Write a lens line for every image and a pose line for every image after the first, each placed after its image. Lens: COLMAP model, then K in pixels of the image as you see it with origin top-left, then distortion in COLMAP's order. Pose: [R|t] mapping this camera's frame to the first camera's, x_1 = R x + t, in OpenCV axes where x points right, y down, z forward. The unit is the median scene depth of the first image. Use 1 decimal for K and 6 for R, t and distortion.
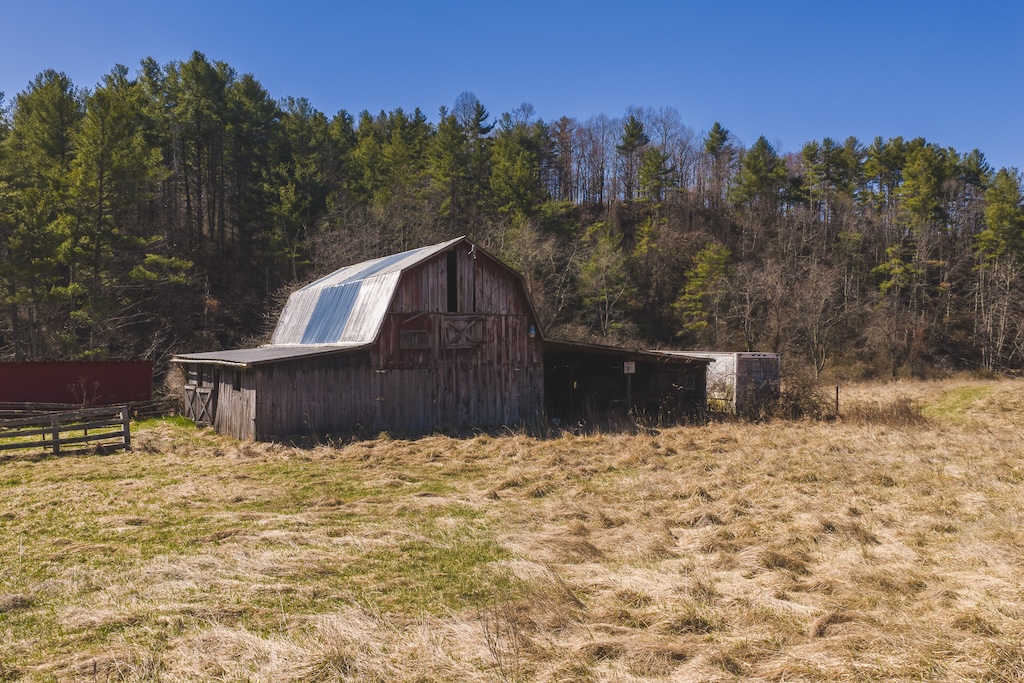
lens RADIAL K [[843.8, 0, 516.3], [0, 843.8, 343.5], [0, 0, 1]] dist [0.021055, -0.025294]
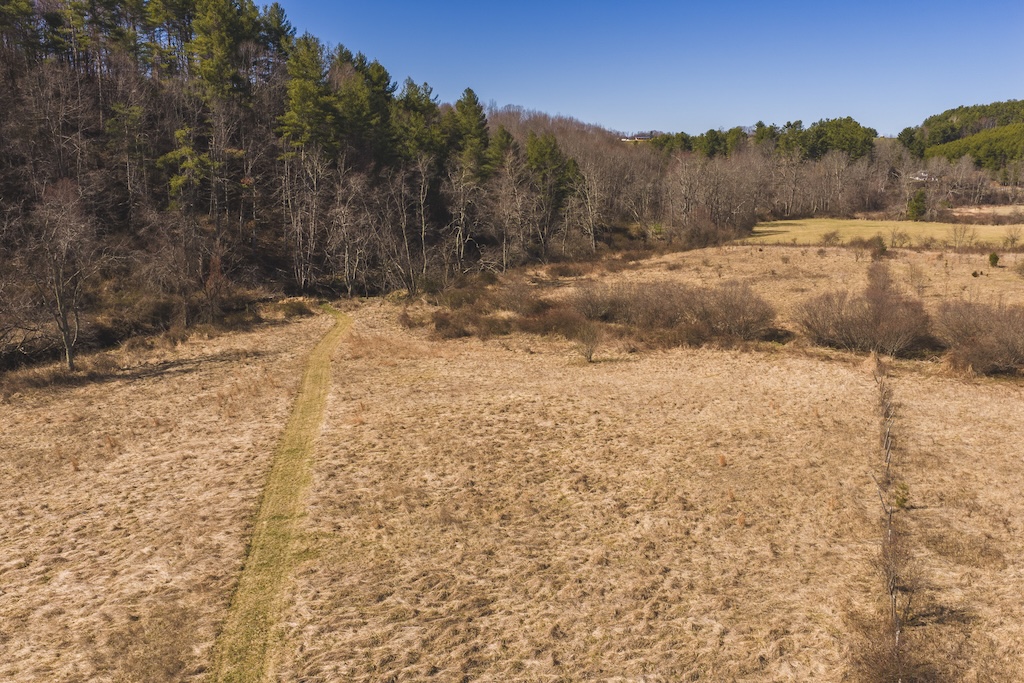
lens RADIAL K [[843.8, 0, 517.1], [0, 843.8, 344.7], [0, 0, 1]] dist [0.021055, -0.025294]
pose [[0.734222, -0.142283, 0.663832, 0.125198], [0.007593, 0.979452, 0.201534, -0.076605], [-0.678867, -0.142930, 0.720216, 0.198715]]
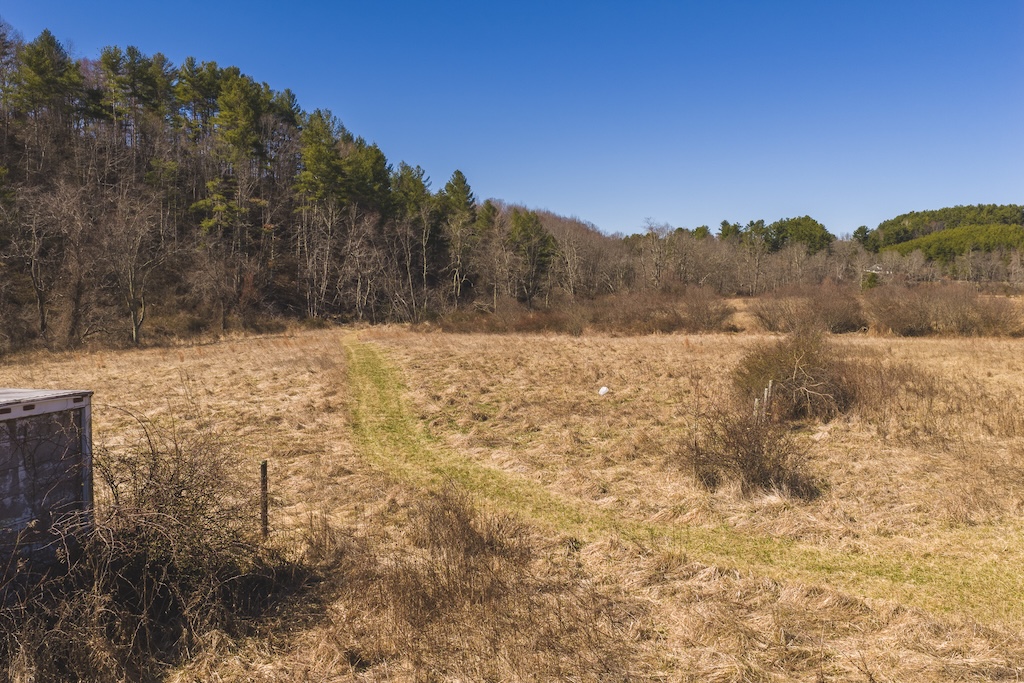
lens RADIAL K [[843.8, 0, 517.3], [0, 843.8, 343.6], [0, 0, 1]] dist [0.021055, -0.025294]
pose [[0.713892, -0.054693, 0.698116, 0.042247], [0.006350, 0.997410, 0.071647, -0.004996], [-0.700227, -0.046715, 0.712390, 0.135636]]
